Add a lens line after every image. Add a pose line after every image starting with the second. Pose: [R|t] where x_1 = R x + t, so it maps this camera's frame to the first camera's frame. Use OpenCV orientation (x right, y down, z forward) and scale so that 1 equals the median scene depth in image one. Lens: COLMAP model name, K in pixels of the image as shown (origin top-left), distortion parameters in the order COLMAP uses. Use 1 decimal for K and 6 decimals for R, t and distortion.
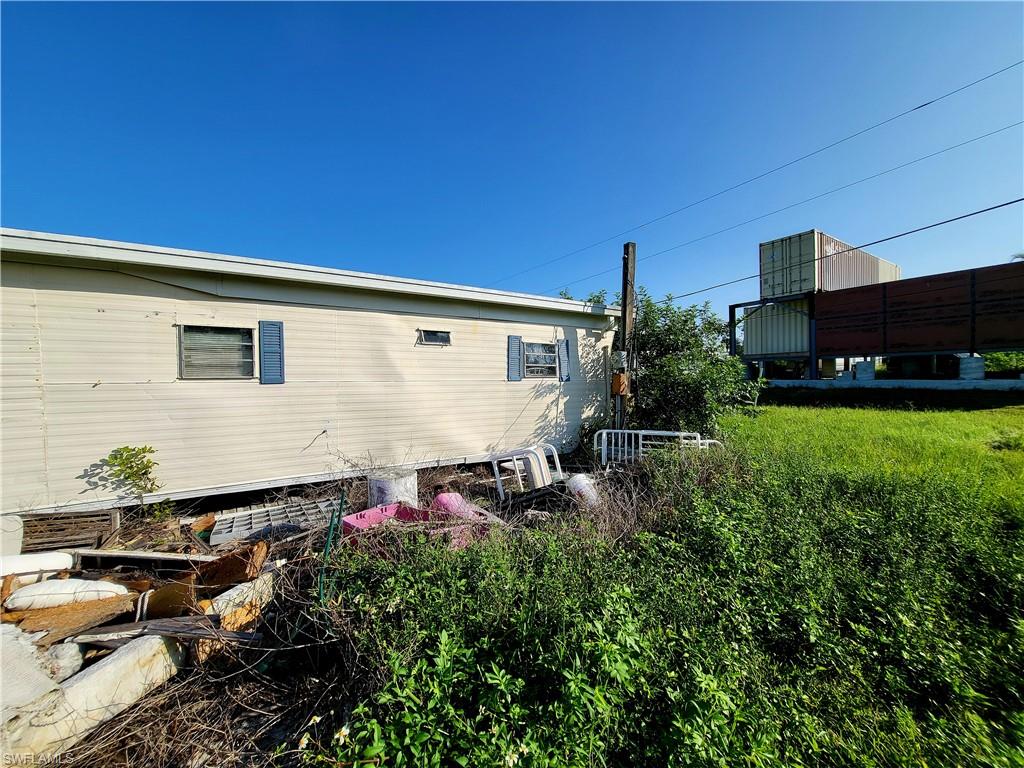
lens RADIAL K [[400.5, 0, 512.3], [0, 400.5, 386.9], [0, 0, 1]] dist [-0.001813, 0.000621]
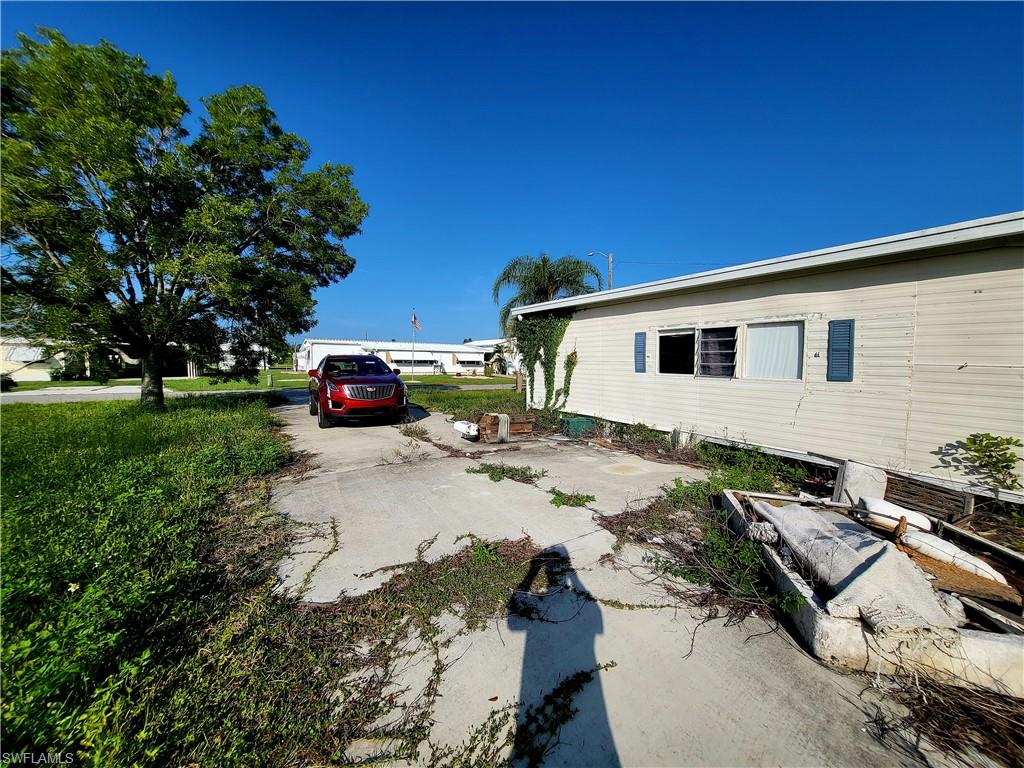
lens RADIAL K [[400.5, 0, 512.3], [0, 400.5, 386.9], [0, 0, 1]] dist [-0.001813, 0.000621]
pose [[-0.024460, 0.087865, -0.995832, -0.007901], [-0.042434, 0.995141, 0.088846, 0.003639], [0.998800, 0.044430, -0.020612, -0.110783]]
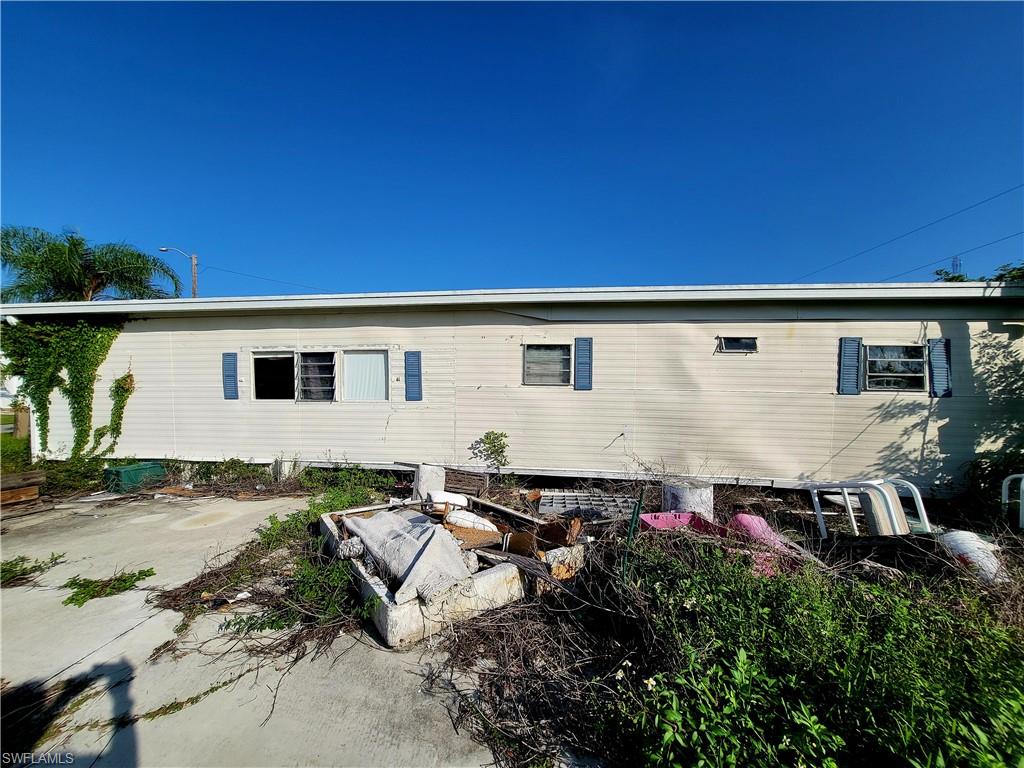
lens RADIAL K [[400.5, 0, 512.3], [0, 400.5, 386.9], [0, 0, 1]] dist [-0.001813, 0.000621]
pose [[0.766397, 0.023722, -0.641929, 0.005509], [-0.034508, 0.999395, -0.004268, -0.005590], [0.641440, 0.025422, 0.766752, -0.060461]]
